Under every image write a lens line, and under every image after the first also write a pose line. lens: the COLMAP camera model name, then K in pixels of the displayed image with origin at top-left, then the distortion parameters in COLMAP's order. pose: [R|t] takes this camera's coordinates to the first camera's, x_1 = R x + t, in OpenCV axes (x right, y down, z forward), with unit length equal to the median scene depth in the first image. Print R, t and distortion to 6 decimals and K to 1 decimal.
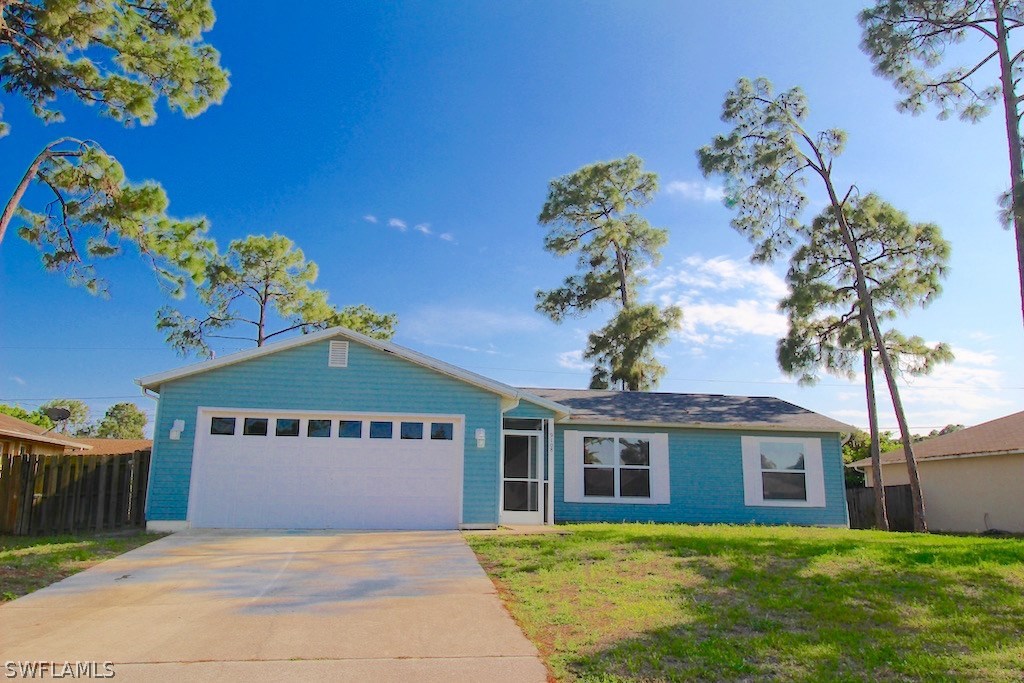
lens RADIAL K [[750.0, 0, 507.3], [0, 750.0, 338.6], [0, 0, 1]] dist [0.014765, -0.000343]
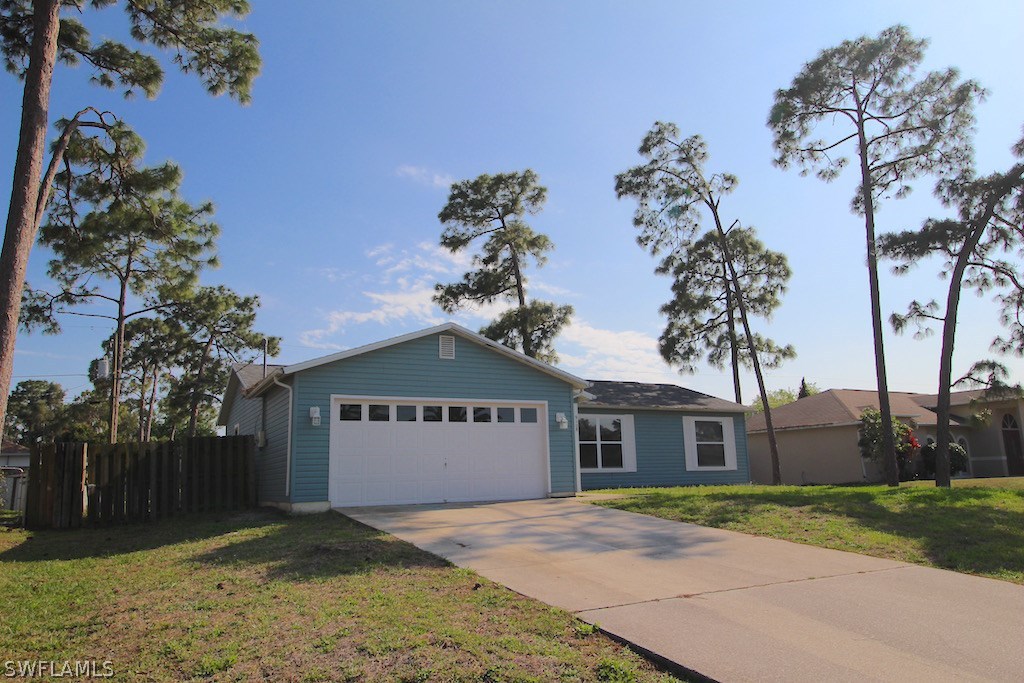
lens RADIAL K [[715.9, 0, 515.2], [0, 715.9, 349.0], [0, 0, 1]] dist [0.004828, 0.004516]
pose [[0.938541, 0.022750, 0.344416, -0.316410], [-0.035538, 0.998892, 0.030863, -0.007954], [-0.343332, -0.041207, 0.938310, -0.017869]]
